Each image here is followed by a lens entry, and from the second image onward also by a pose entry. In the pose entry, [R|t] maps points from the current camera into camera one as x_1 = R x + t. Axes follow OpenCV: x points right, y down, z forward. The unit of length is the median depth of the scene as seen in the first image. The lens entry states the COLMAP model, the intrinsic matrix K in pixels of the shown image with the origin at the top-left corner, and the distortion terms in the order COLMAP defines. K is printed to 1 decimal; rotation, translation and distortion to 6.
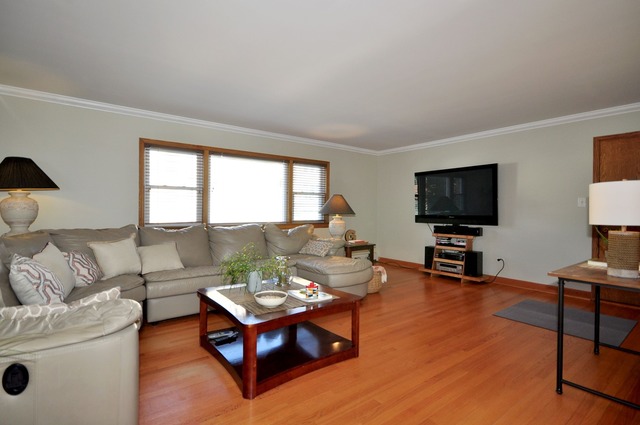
lens RADIAL K [[310.6, 0, 317.6], [0, 310.6, 208.7], [0, 0, 1]] dist [0.015117, 0.000287]
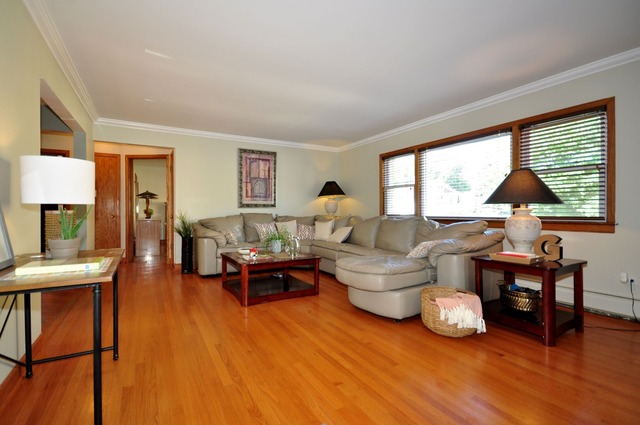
lens RADIAL K [[310.6, 0, 317.6], [0, 310.6, 208.7], [0, 0, 1]] dist [0.015117, 0.000287]
pose [[-0.135903, -0.011265, -0.990658, 0.838225], [0.006472, 0.999904, -0.012258, 0.035173], [0.990701, -0.008077, -0.135817, 0.879758]]
